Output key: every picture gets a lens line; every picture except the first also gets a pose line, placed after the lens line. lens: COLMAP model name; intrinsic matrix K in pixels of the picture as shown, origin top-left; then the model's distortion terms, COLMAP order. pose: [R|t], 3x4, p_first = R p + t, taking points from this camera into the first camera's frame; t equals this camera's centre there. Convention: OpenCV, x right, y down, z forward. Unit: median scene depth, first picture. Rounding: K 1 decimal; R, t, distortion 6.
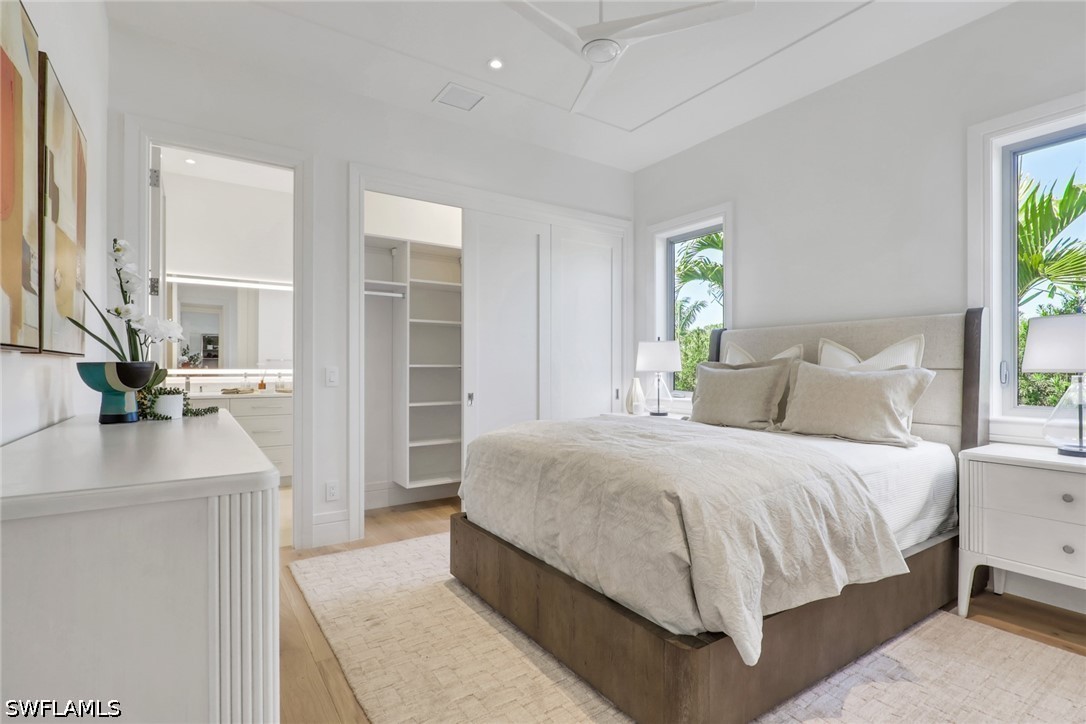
lens RADIAL K [[524.3, 0, 543.0], [0, 524.3, 362.0], [0, 0, 1]] dist [-0.010563, 0.000617]
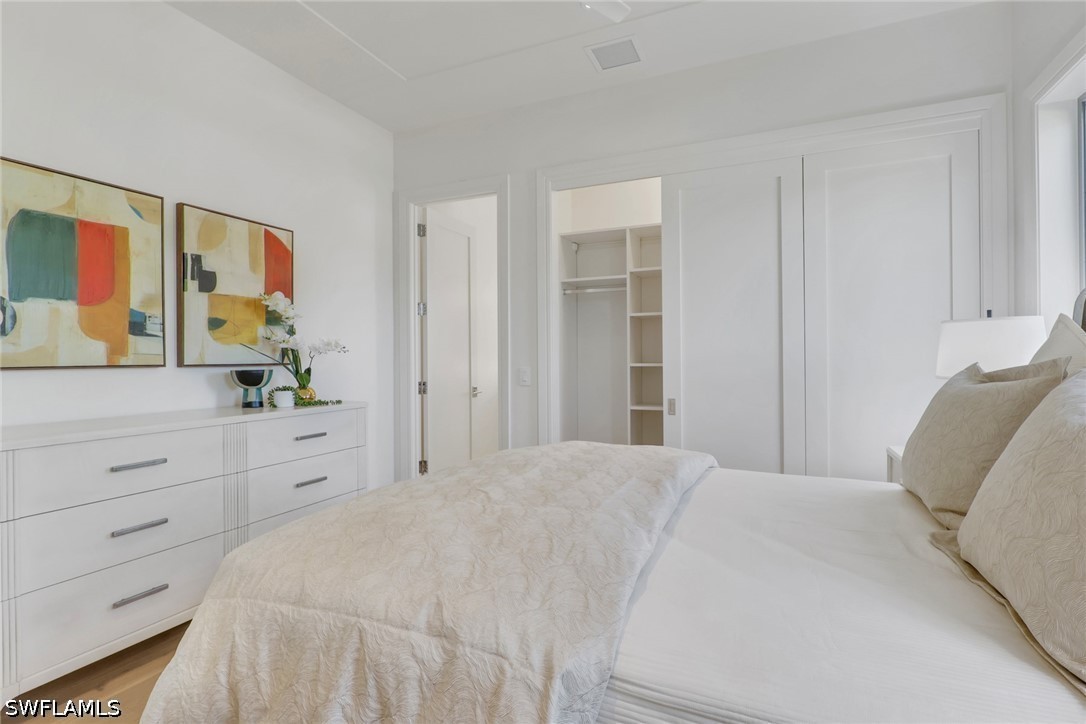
lens RADIAL K [[524.3, 0, 543.0], [0, 524.3, 362.0], [0, 0, 1]] dist [-0.010563, 0.000617]
pose [[0.534100, 0.002646, -0.845417, 0.497747], [0.020462, 0.999662, 0.016056, -0.015324], [0.845174, -0.025875, 0.533865, 0.424539]]
